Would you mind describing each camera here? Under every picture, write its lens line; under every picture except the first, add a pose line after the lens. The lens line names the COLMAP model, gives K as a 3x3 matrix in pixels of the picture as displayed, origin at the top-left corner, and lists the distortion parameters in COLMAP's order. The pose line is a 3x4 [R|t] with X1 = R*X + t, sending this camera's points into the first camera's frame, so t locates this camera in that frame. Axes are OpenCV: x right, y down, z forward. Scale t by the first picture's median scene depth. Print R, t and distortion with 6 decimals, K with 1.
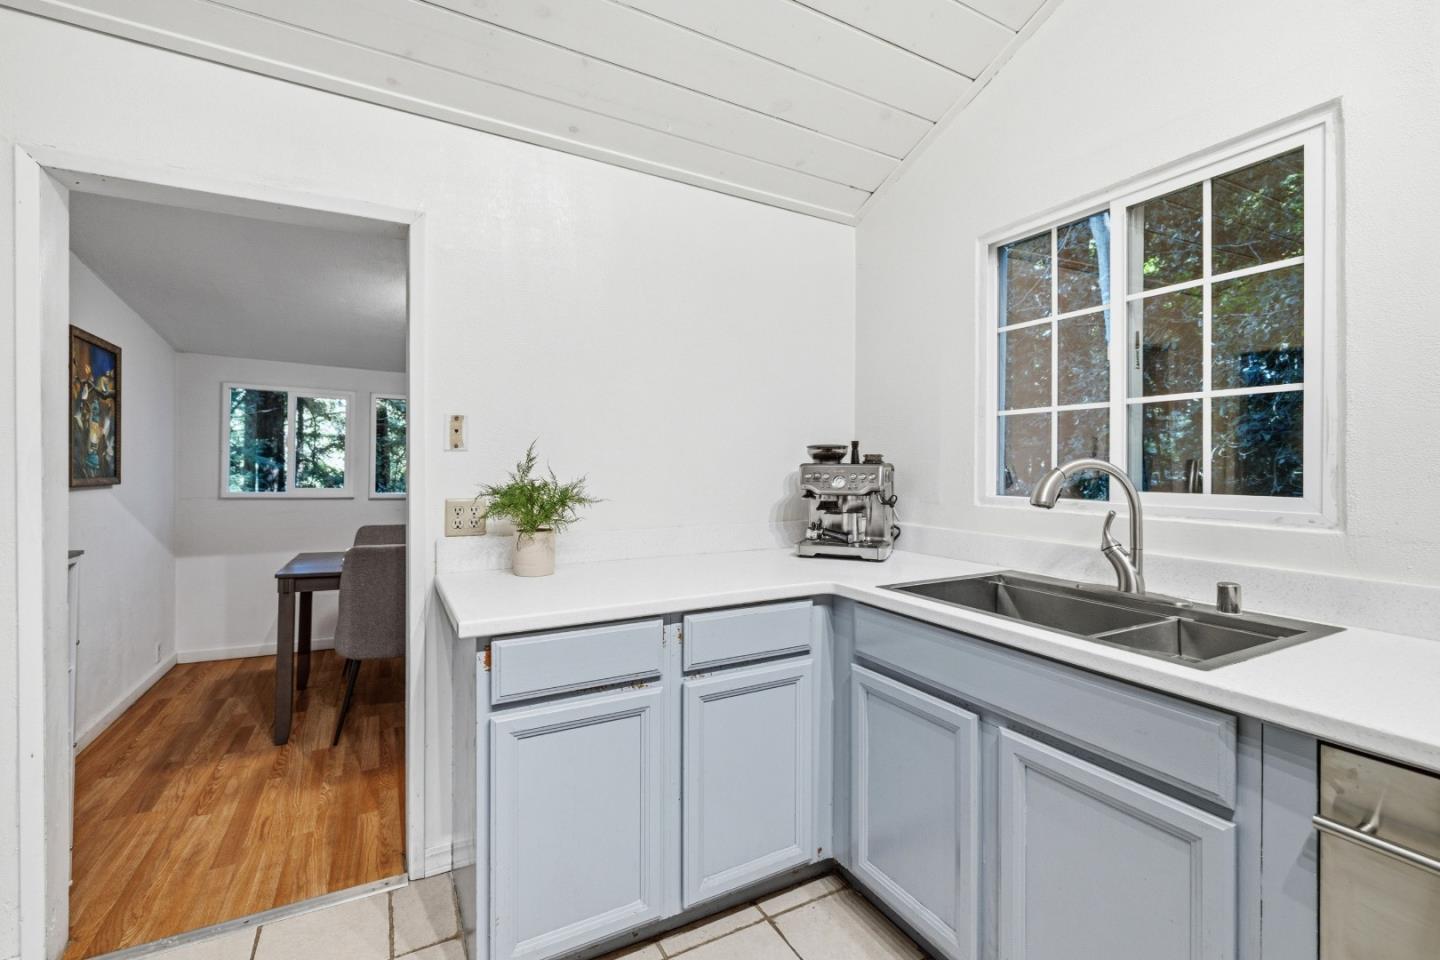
lens RADIAL K [[627.4, 0, 721.9], [0, 627.4, 464.0], [0, 0, 1]] dist [-0.000142, -0.000114]
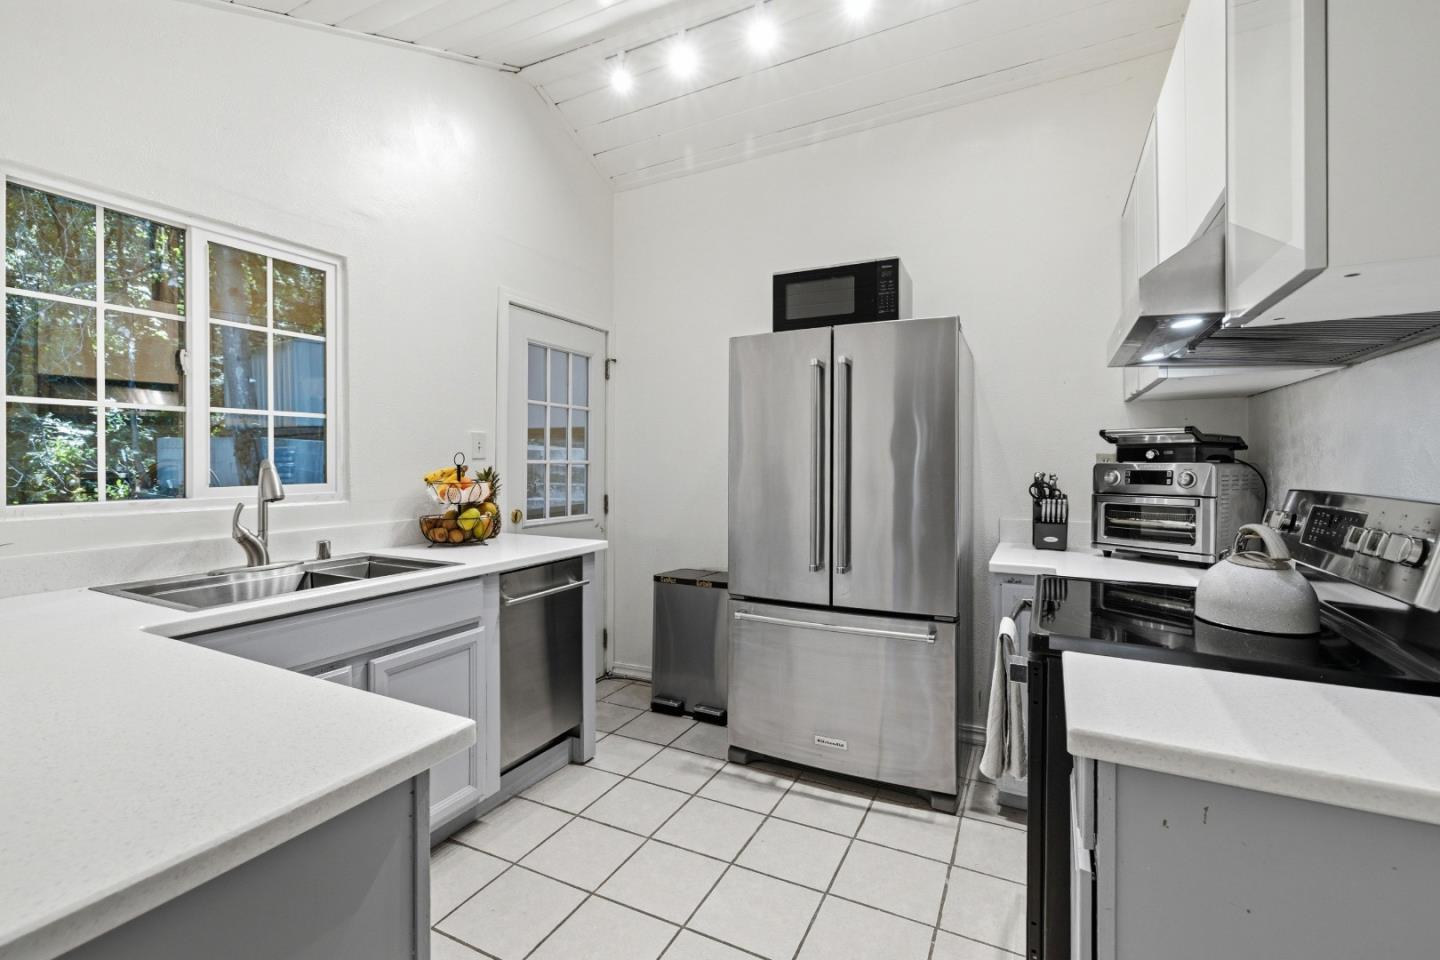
lens RADIAL K [[627.4, 0, 721.9], [0, 627.4, 464.0], [0, 0, 1]] dist [-0.000142, -0.000114]
pose [[-0.568839, -0.010453, 0.822382, -1.016633], [-0.004512, 0.999944, 0.009590, -0.018514], [-0.822436, 0.001744, -0.568854, 1.059360]]
